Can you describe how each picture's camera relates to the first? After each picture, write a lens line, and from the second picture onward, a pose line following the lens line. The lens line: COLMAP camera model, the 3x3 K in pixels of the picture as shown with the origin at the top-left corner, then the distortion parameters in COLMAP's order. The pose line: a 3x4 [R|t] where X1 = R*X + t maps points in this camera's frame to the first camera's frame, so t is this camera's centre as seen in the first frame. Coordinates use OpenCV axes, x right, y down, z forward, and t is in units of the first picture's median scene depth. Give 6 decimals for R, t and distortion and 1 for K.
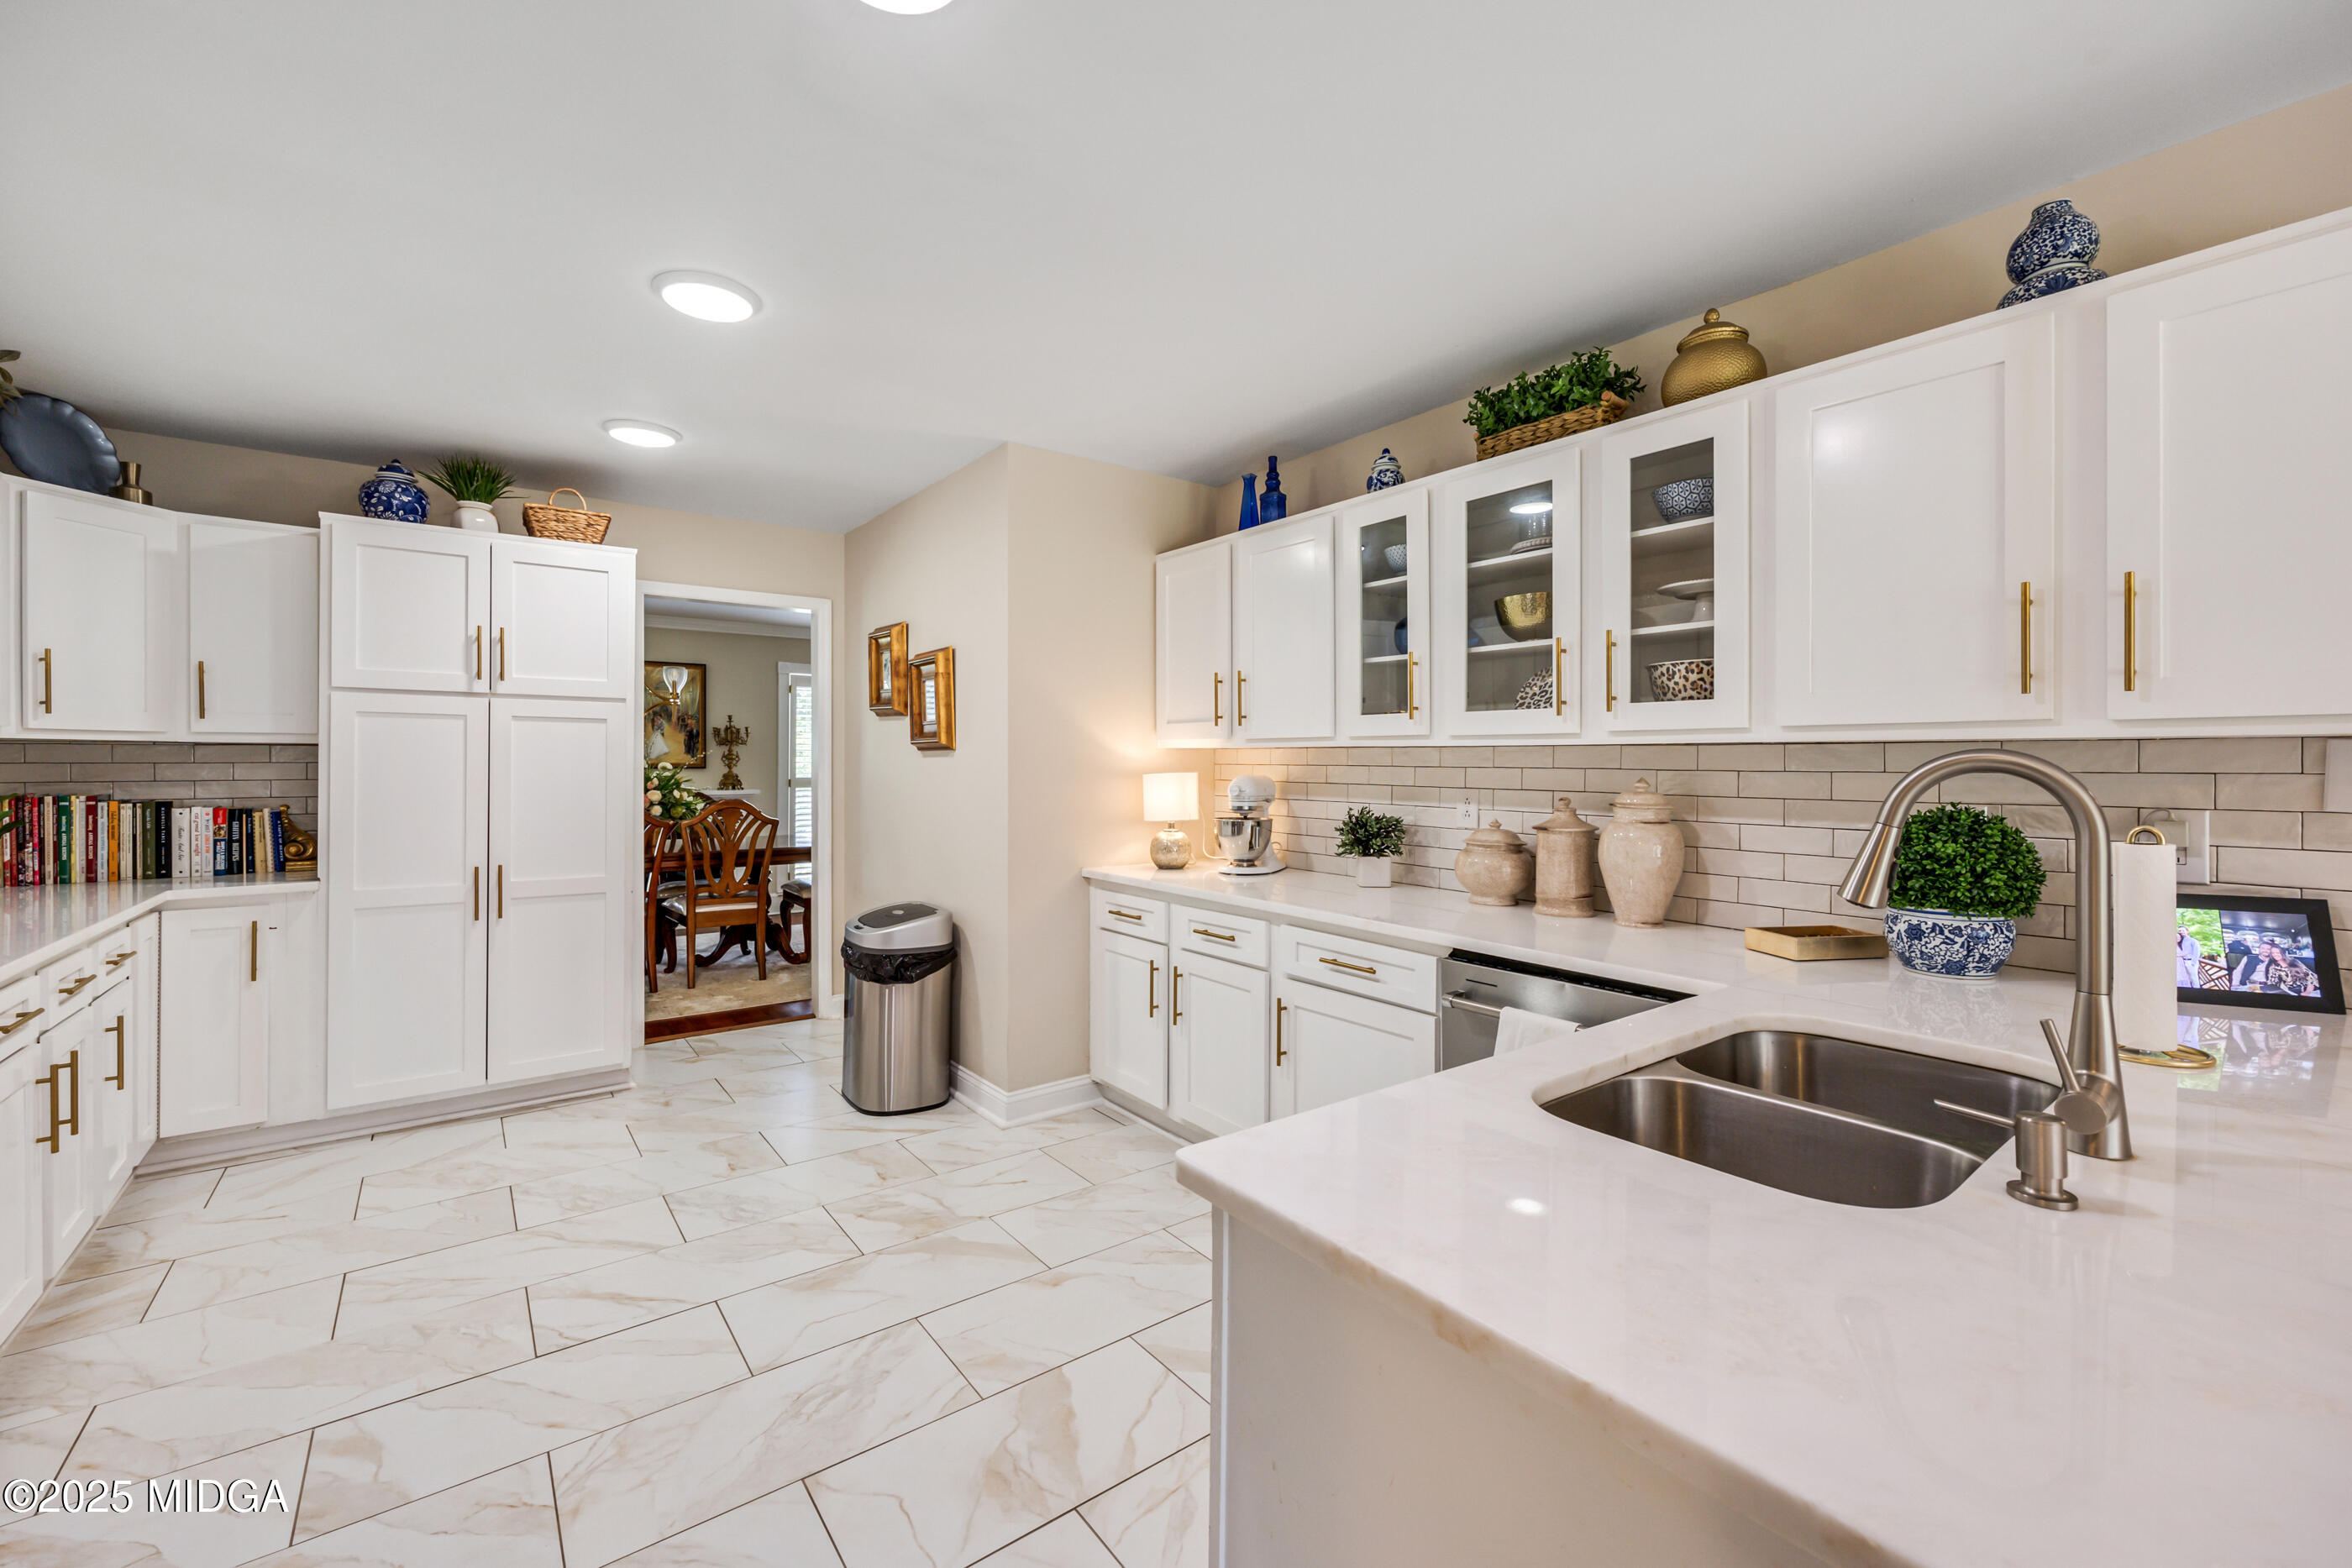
lens RADIAL K [[941.9, 0, 1177.6], [0, 941.9, 765.6], [0, 0, 1]] dist [-0.000577, -0.000059]
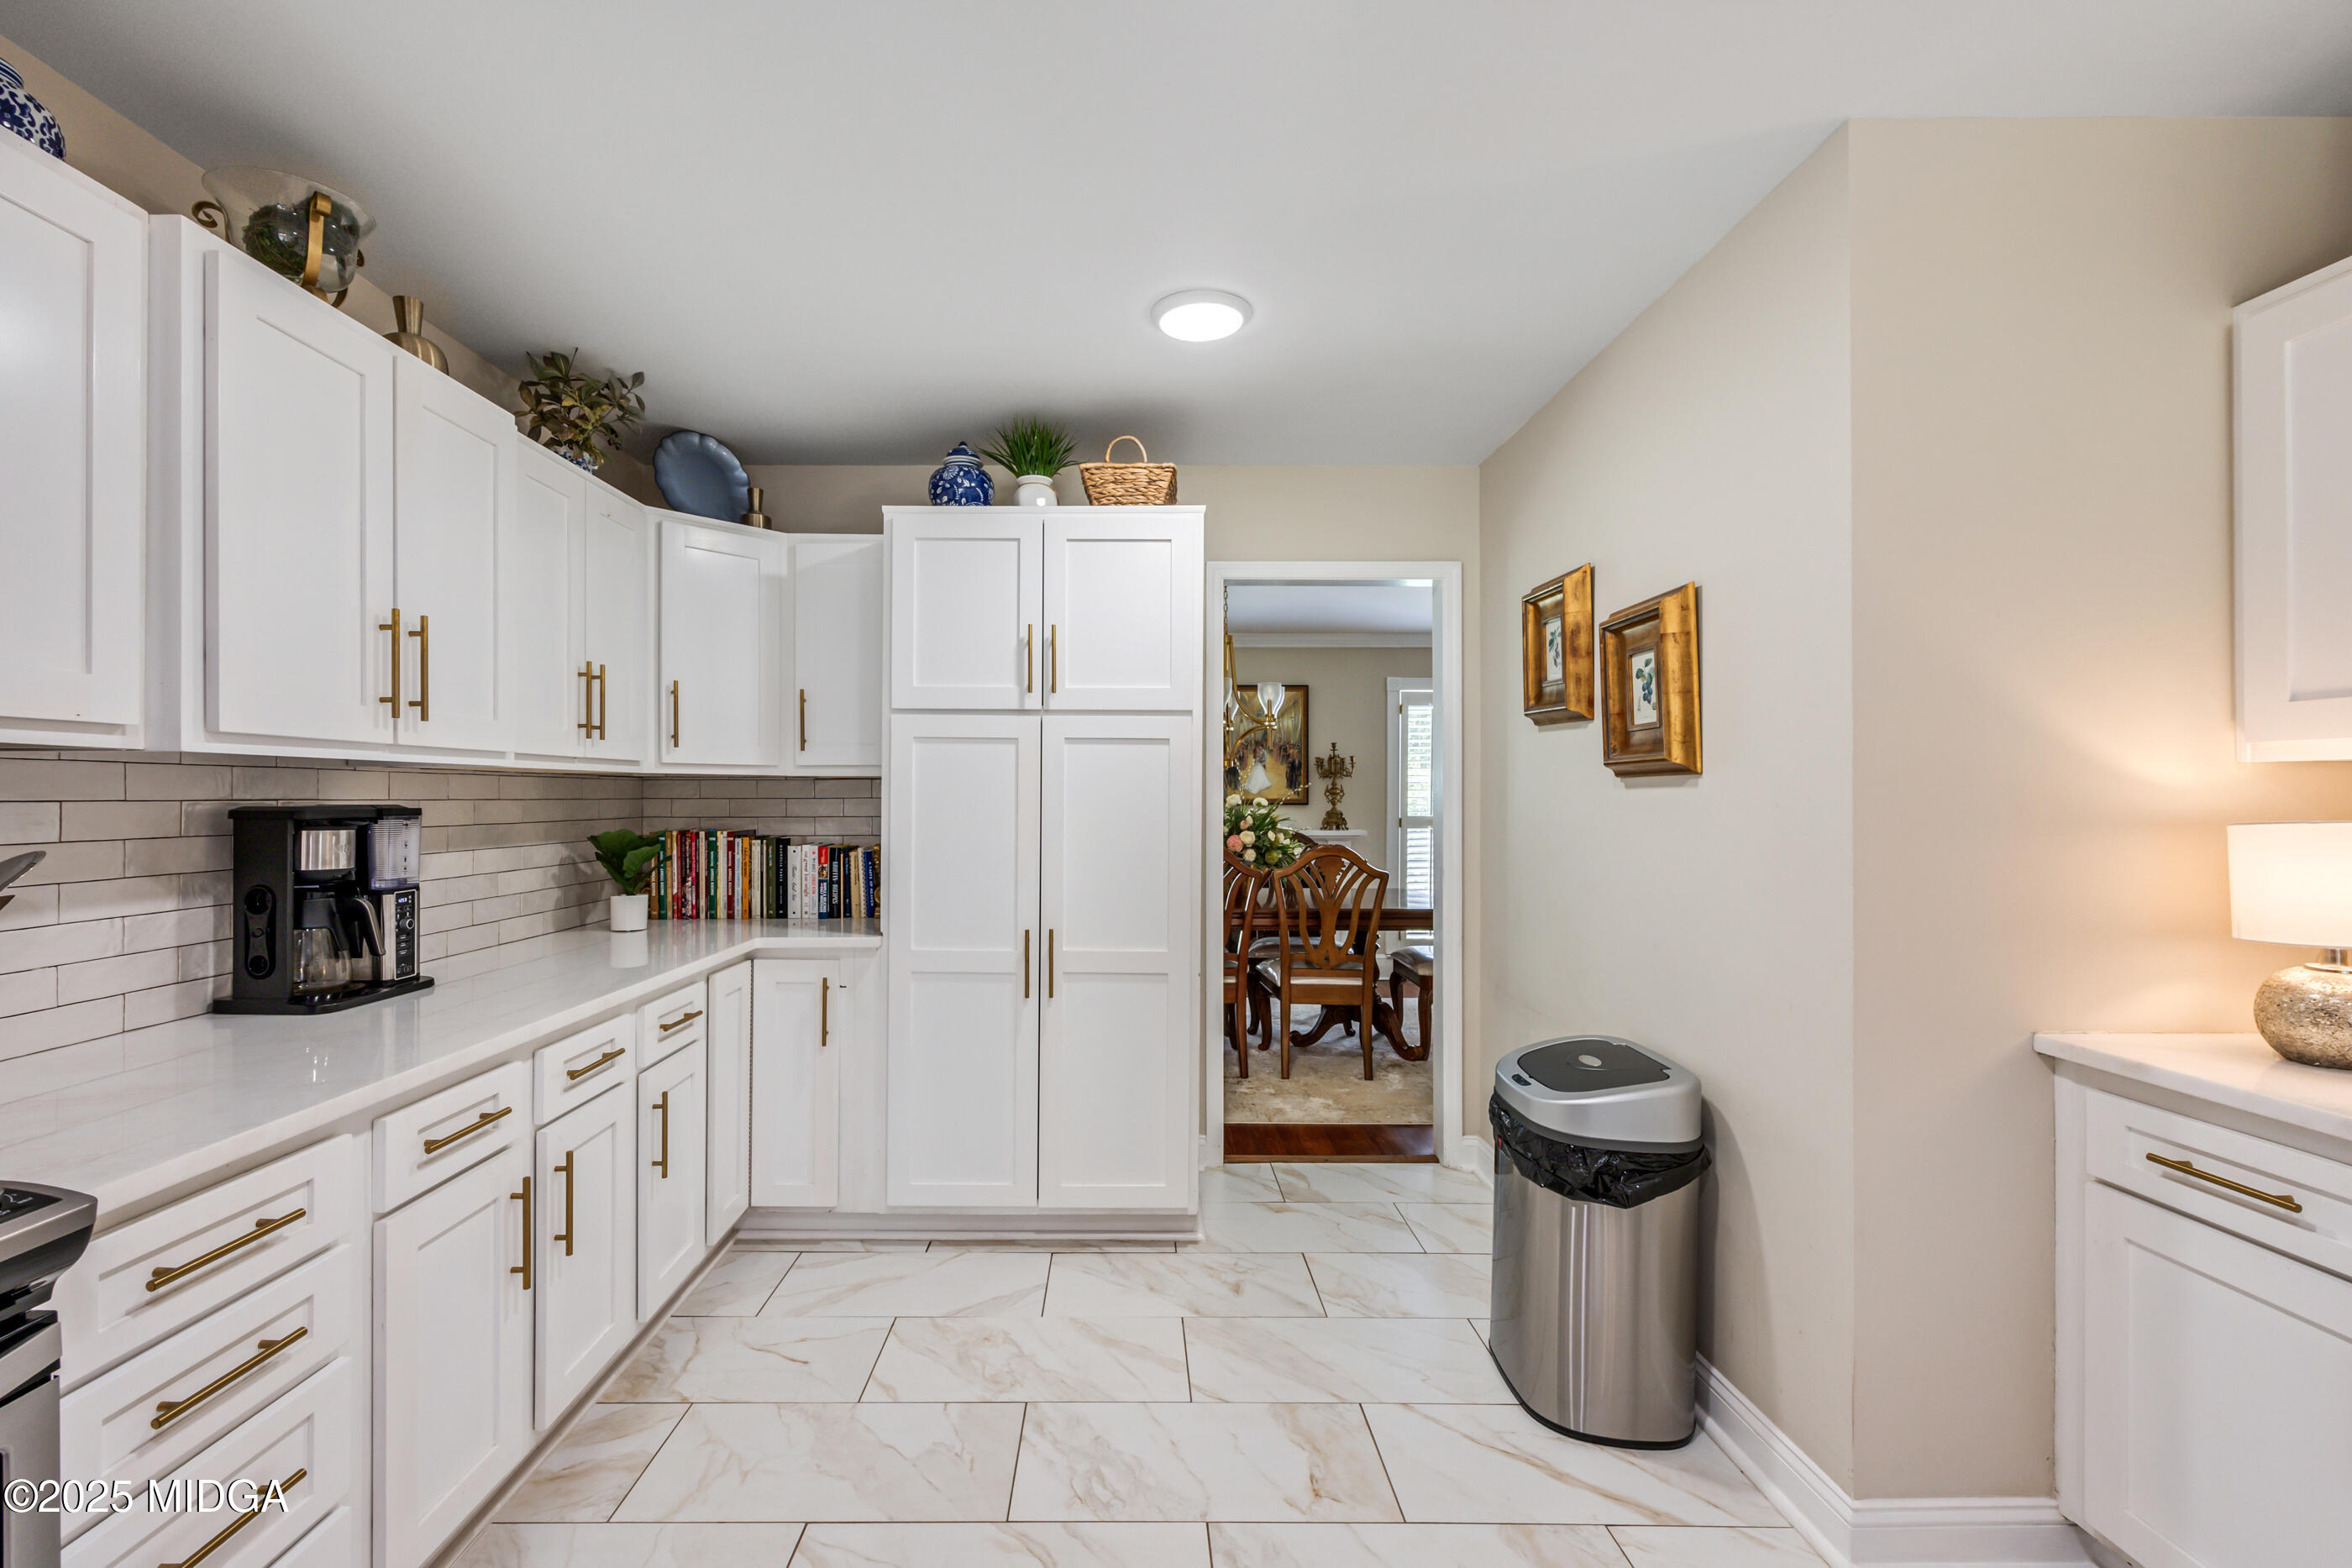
lens RADIAL K [[998.4, 0, 1143.4], [0, 998.4, 797.1], [0, 0, 1]] dist [0.000879, 0.000095]
pose [[0.802335, -0.001266, -0.596873, -0.157806], [-0.001380, 0.999991, -0.003976, -0.000453], [0.596873, 0.004014, 0.802326, 0.366953]]
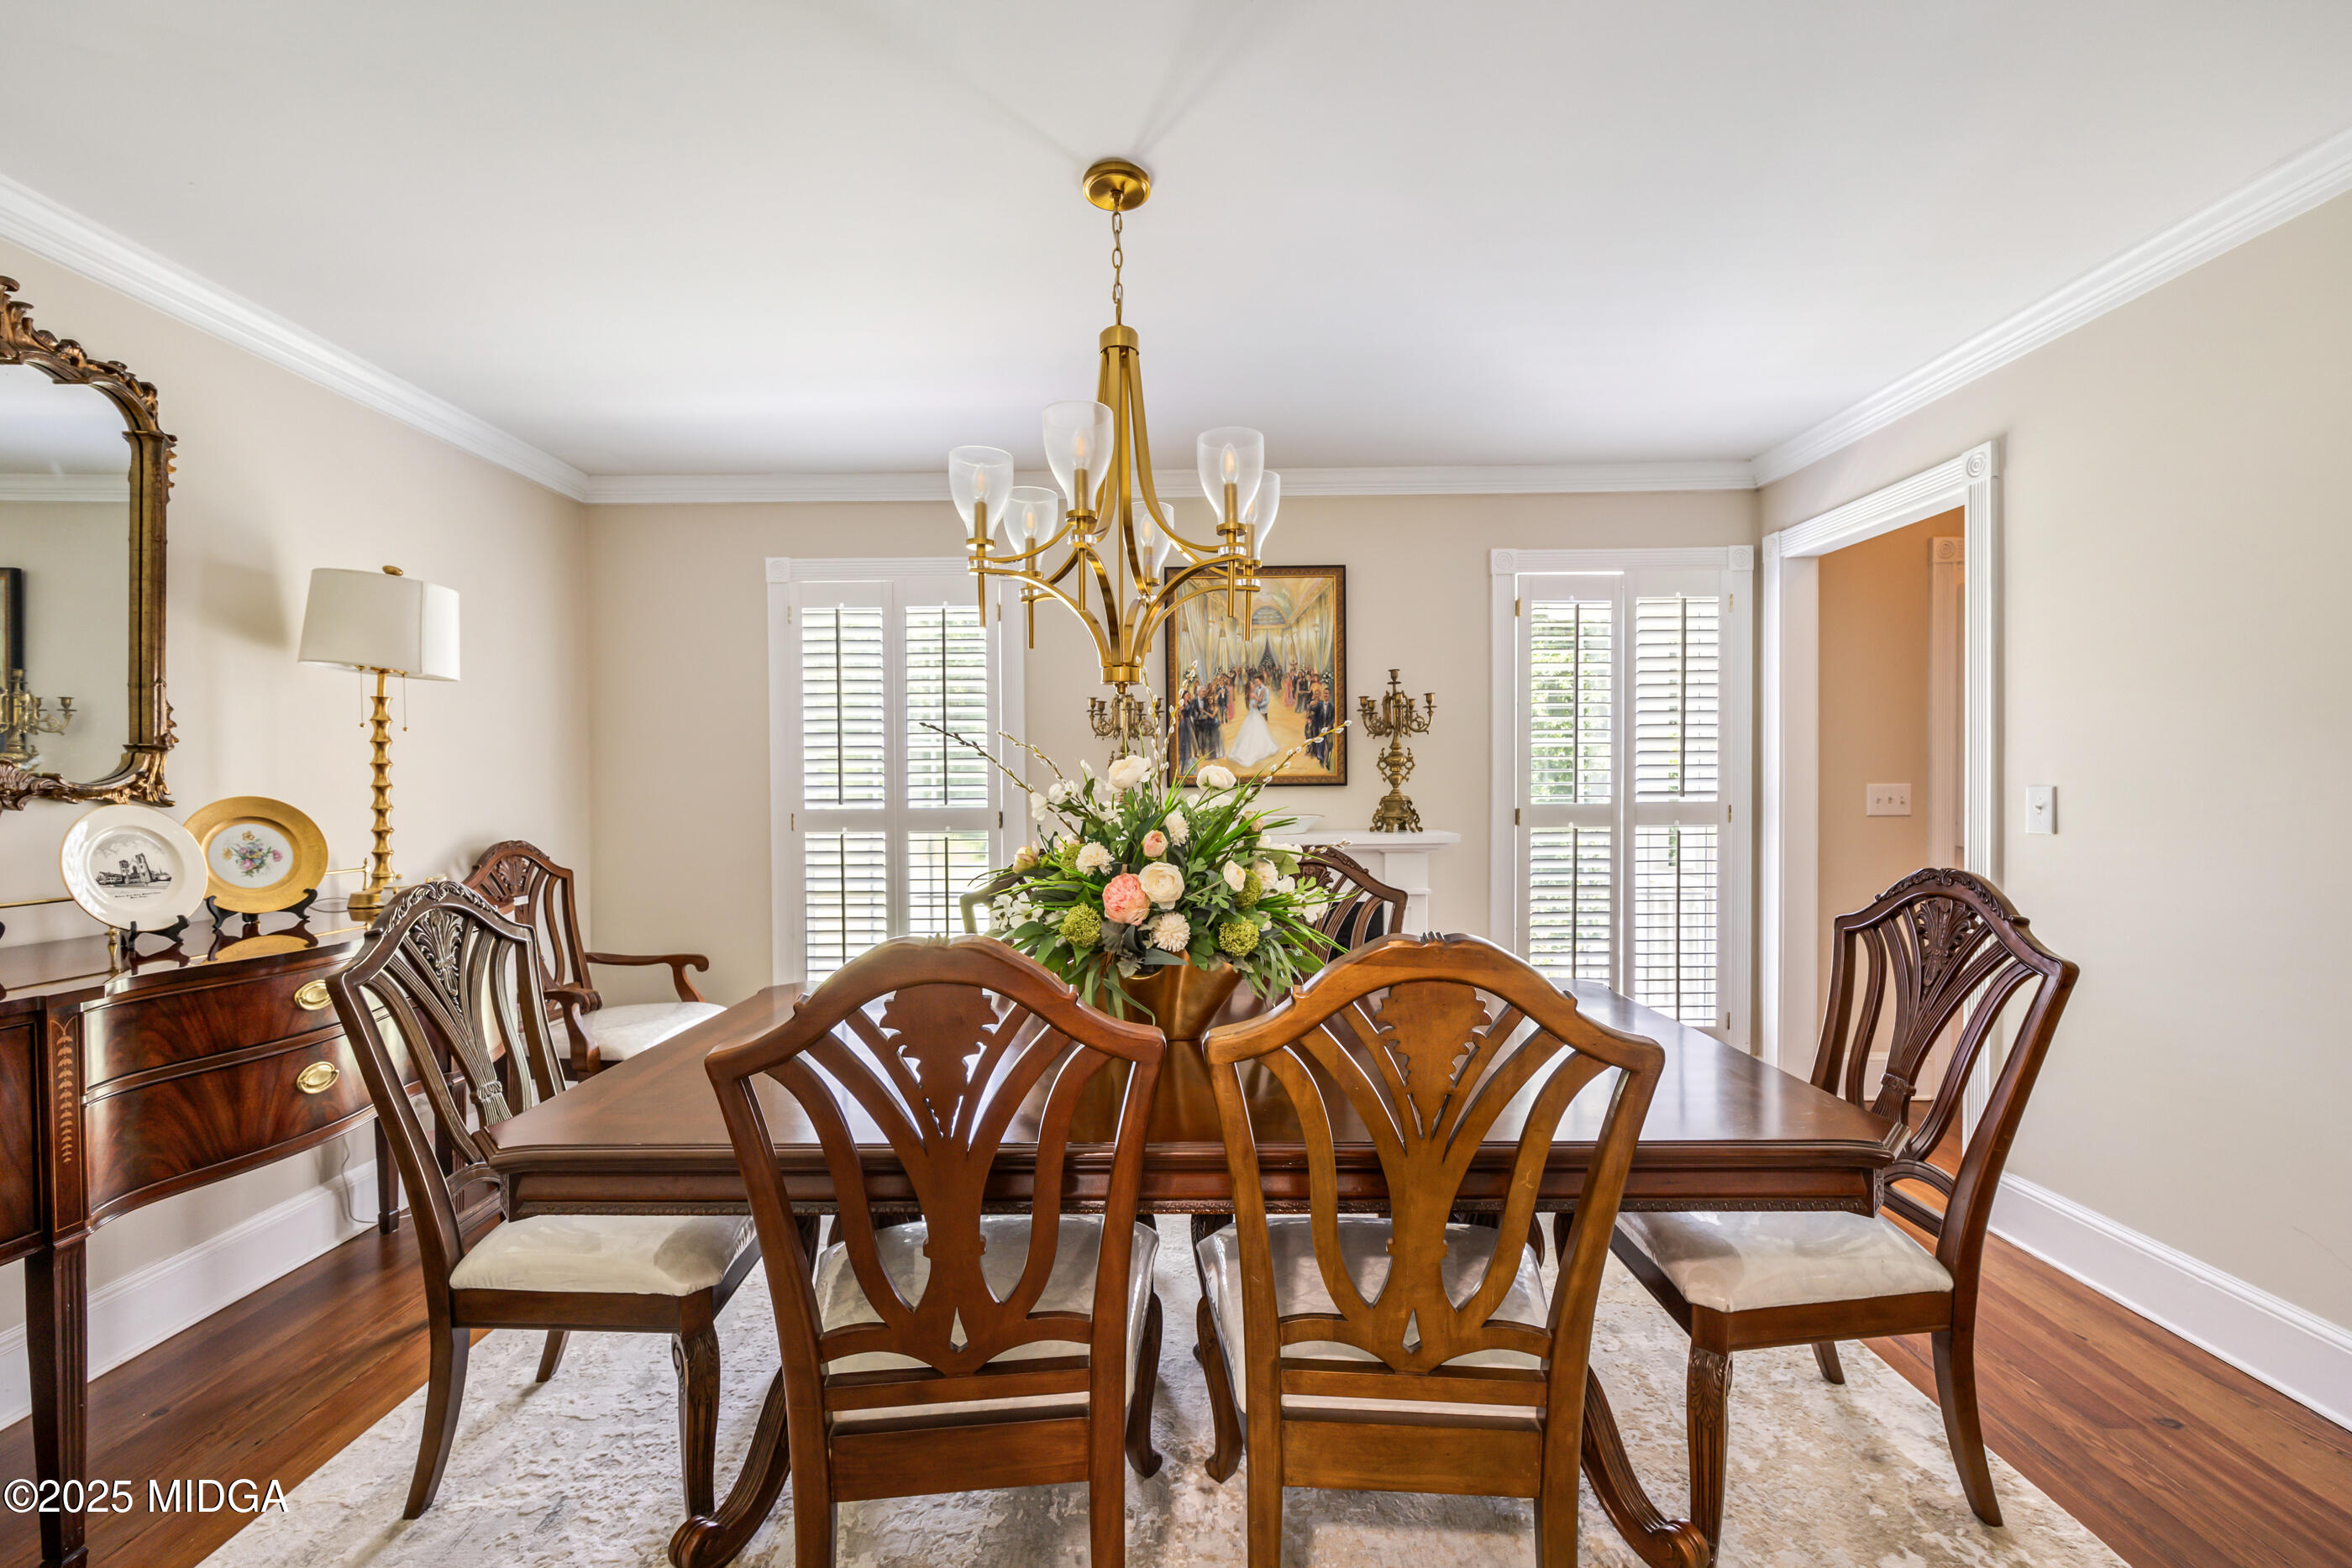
lens RADIAL K [[942.0, 0, 1175.7], [0, 942.0, 812.3], [0, 0, 1]] dist [-0.002396, -0.000217]
pose [[0.789888, 0.006565, -0.613216, -0.601526], [0.011987, 0.999586, 0.026142, 0.006299], [0.613134, -0.028000, 0.789482, 1.237241]]
